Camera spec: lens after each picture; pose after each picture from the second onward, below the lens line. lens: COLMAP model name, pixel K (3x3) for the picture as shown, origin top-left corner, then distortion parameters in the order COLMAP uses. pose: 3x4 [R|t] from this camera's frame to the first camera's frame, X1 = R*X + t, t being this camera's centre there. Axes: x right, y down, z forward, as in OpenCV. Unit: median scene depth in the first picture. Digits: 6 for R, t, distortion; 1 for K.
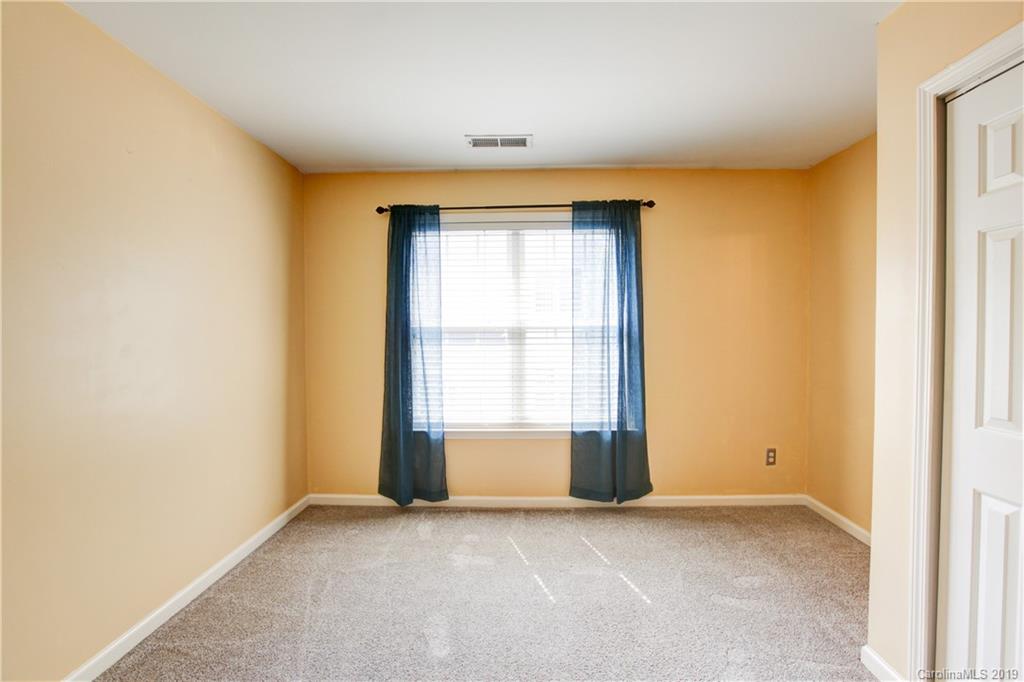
lens RADIAL K [[467.1, 0, 514.5], [0, 467.1, 337.5], [0, 0, 1]] dist [-0.050131, 0.015805]
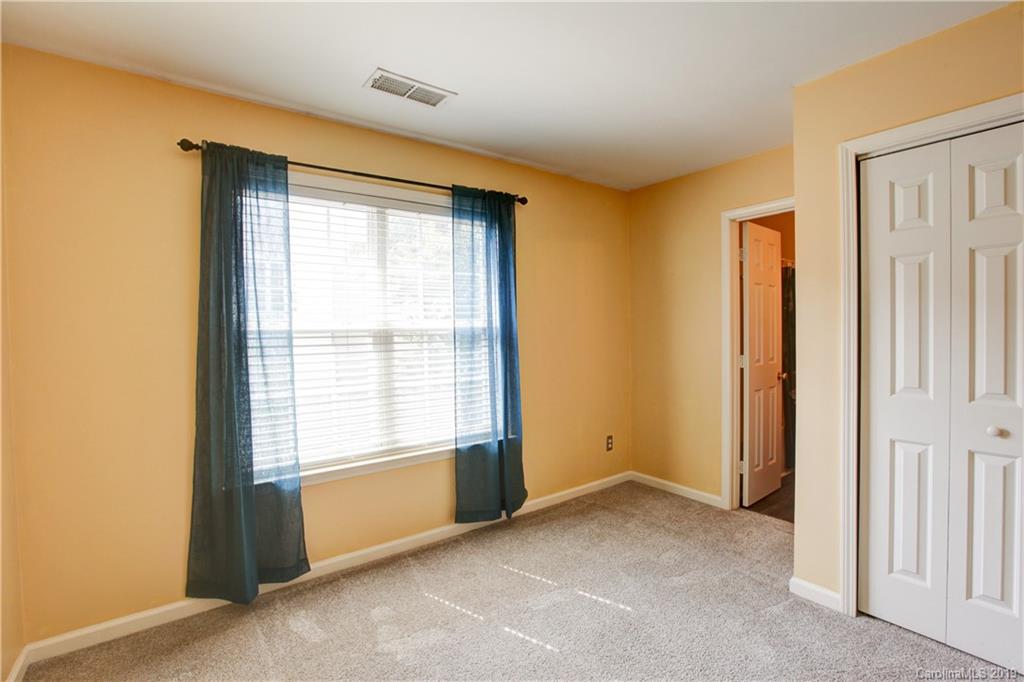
lens RADIAL K [[467.1, 0, 523.2], [0, 467.1, 336.7], [0, 0, 1]] dist [-0.050131, 0.015805]
pose [[0.790565, -0.018592, 0.612096, -0.308242], [0.023545, 0.999723, -0.000044, -0.004250], [-0.611925, 0.014446, 0.790784, 0.234879]]
